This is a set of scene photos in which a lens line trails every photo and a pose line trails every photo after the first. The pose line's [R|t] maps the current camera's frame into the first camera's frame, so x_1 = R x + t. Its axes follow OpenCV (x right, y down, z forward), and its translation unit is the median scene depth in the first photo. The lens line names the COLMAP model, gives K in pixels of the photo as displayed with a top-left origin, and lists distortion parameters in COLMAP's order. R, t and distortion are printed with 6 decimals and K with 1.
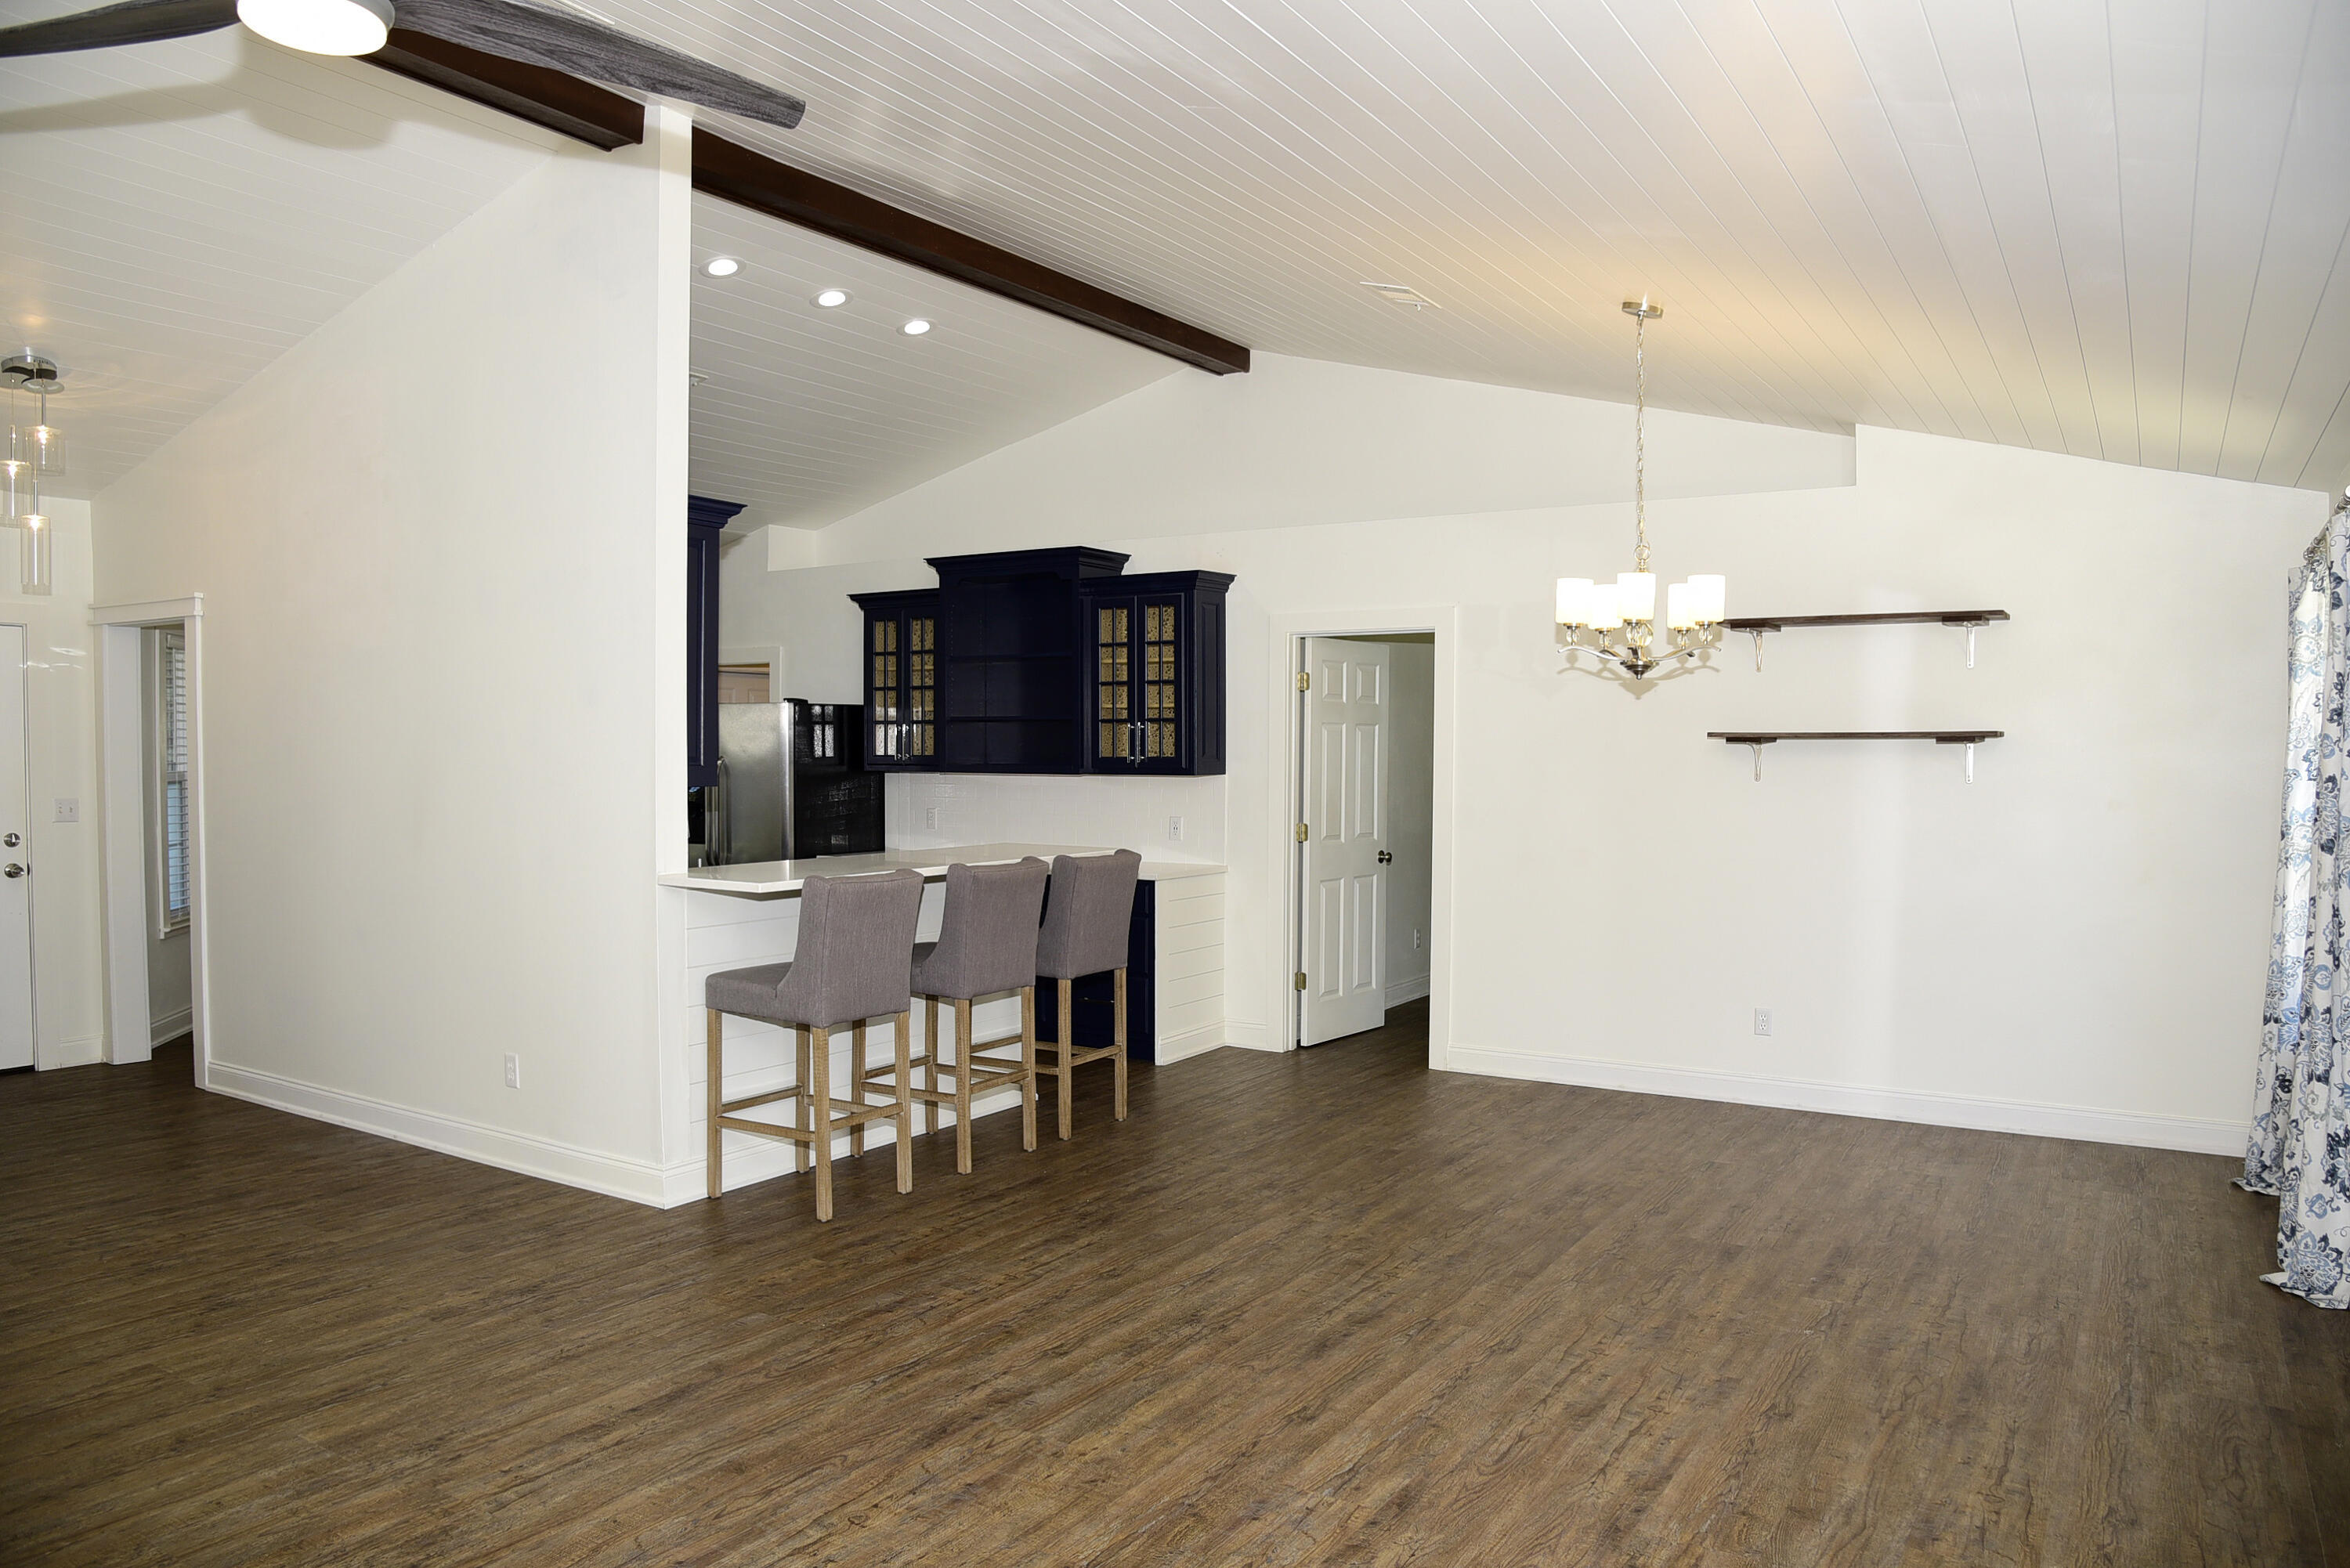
lens RADIAL K [[1596.7, 0, 1180.5], [0, 1596.7, 796.9], [0, 0, 1]] dist [-0.107611, 0.055092]
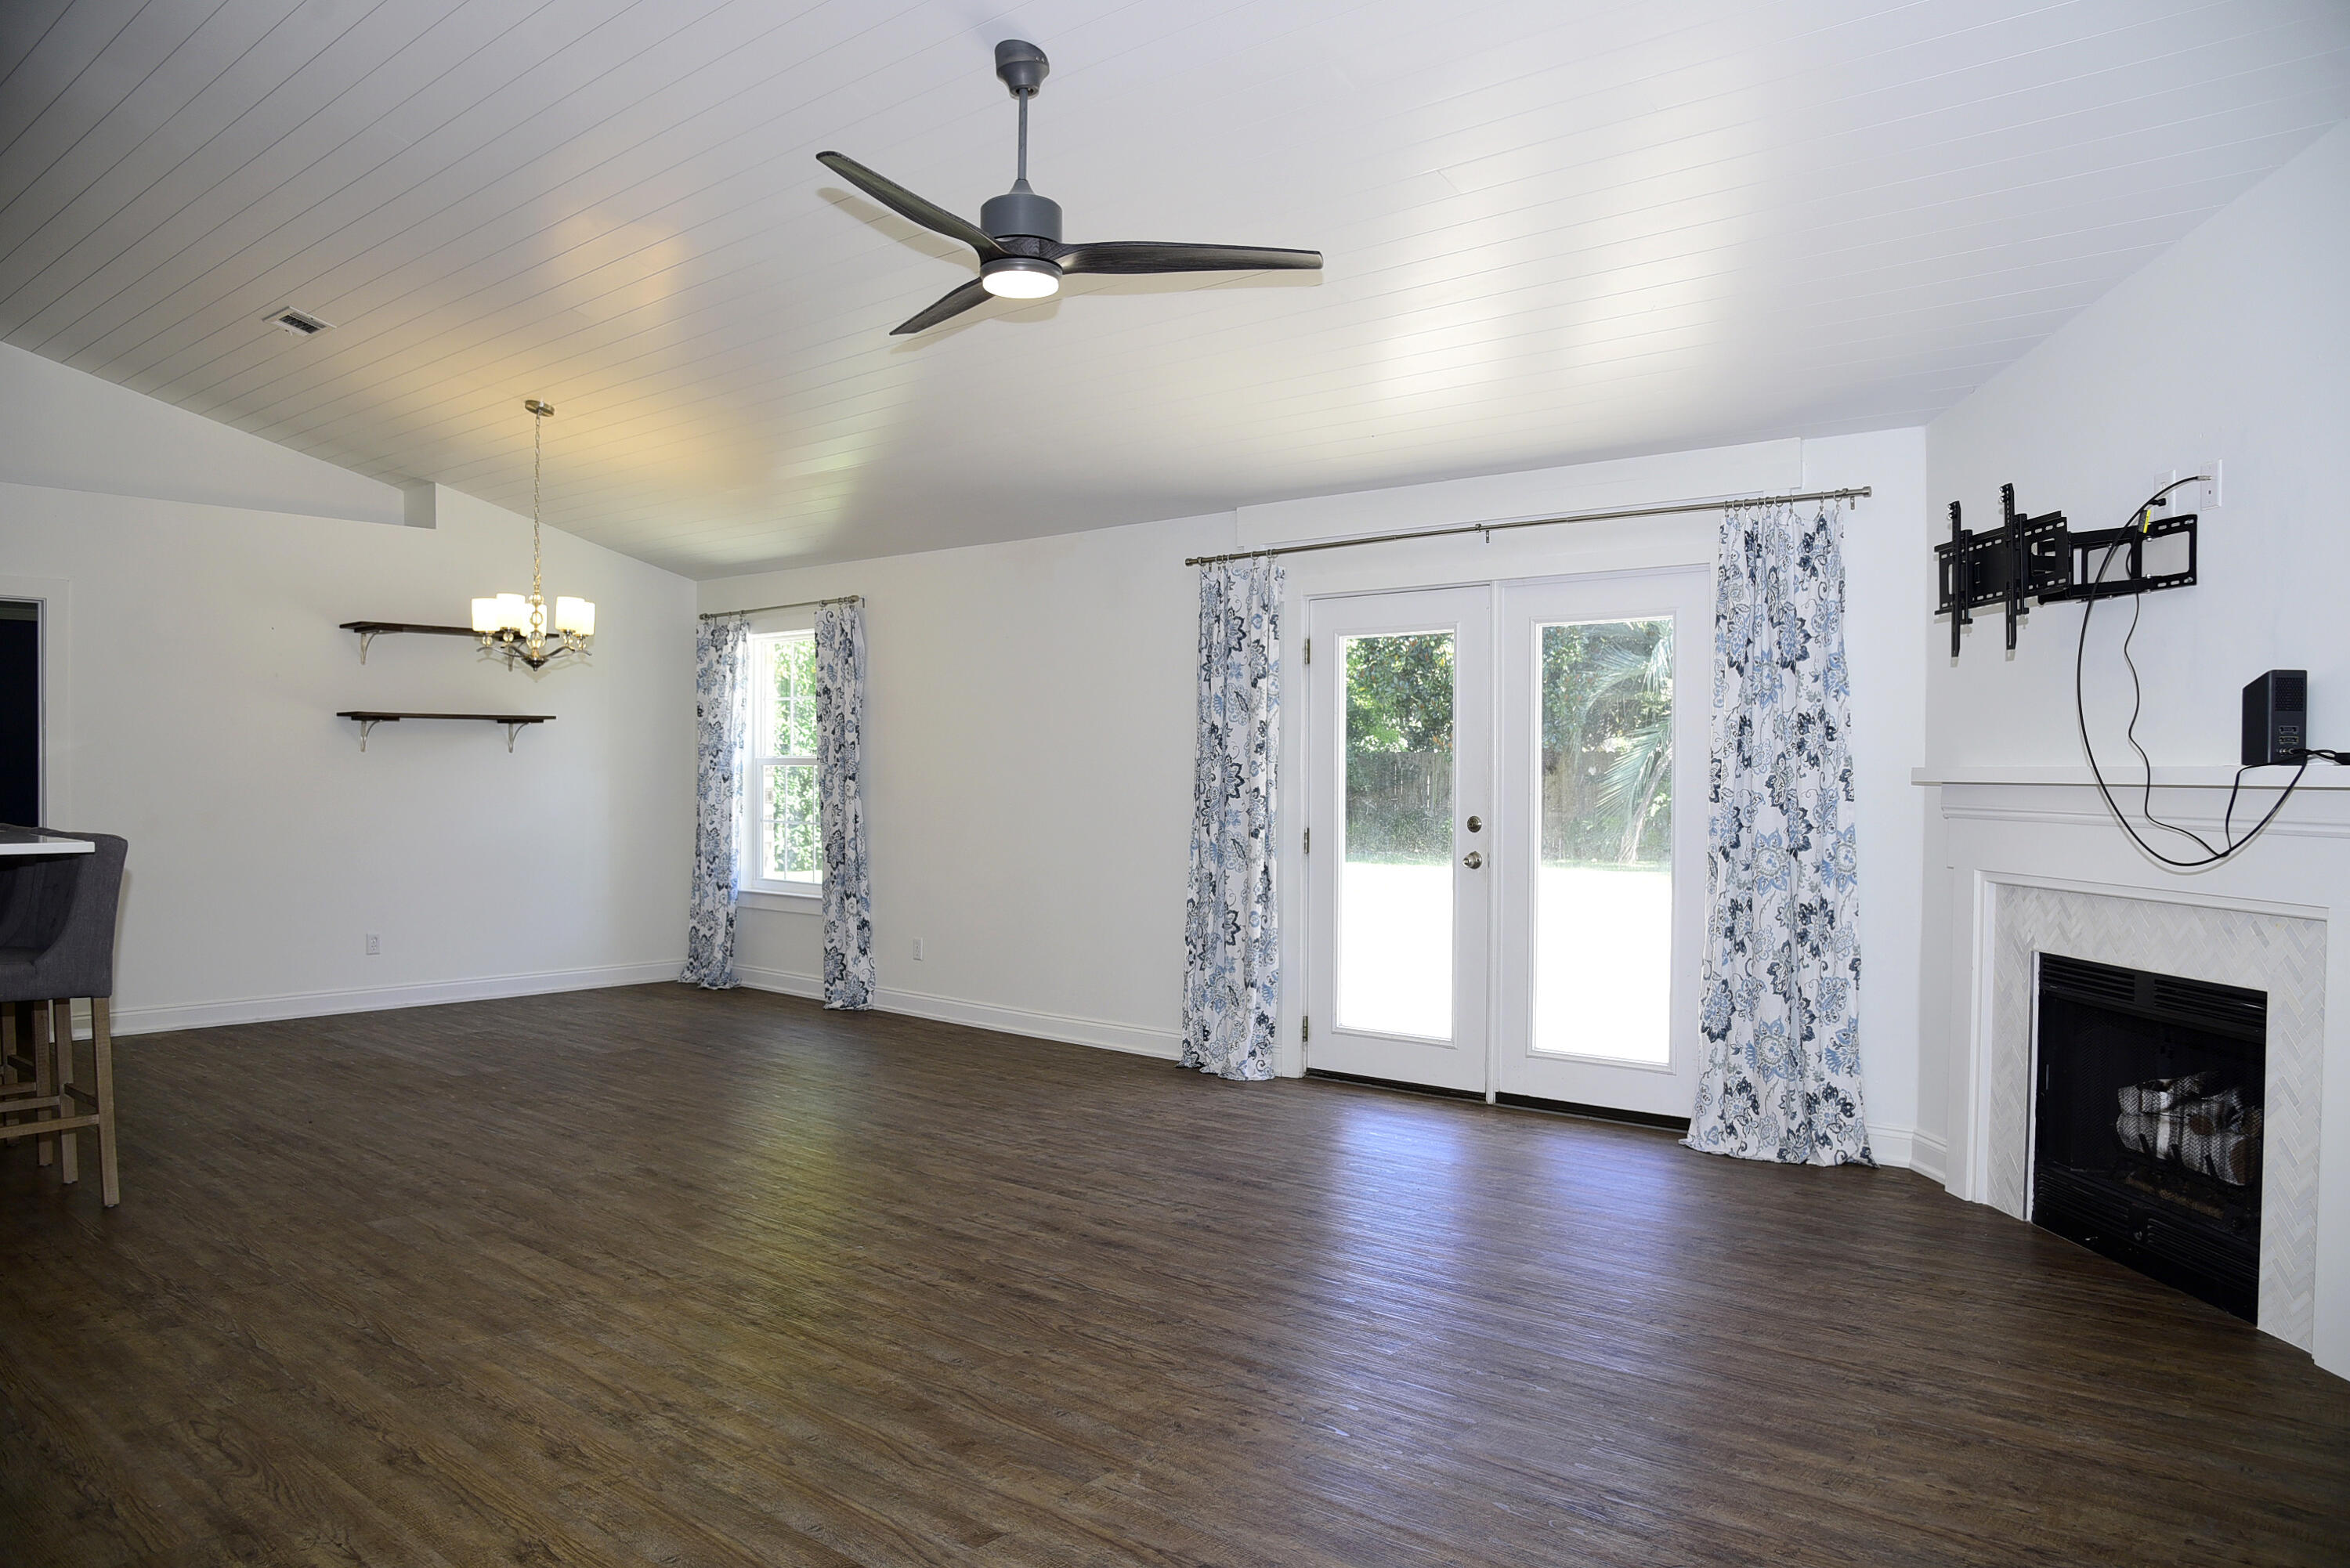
lens RADIAL K [[1596.7, 0, 1186.9], [0, 1596.7, 788.7], [0, 0, 1]] dist [-0.107611, 0.055092]
pose [[0.137704, -0.015864, 0.990346, -0.914221], [0.025036, 0.999608, 0.012531, 0.024406], [-0.990157, 0.023069, 0.138047, 0.216687]]
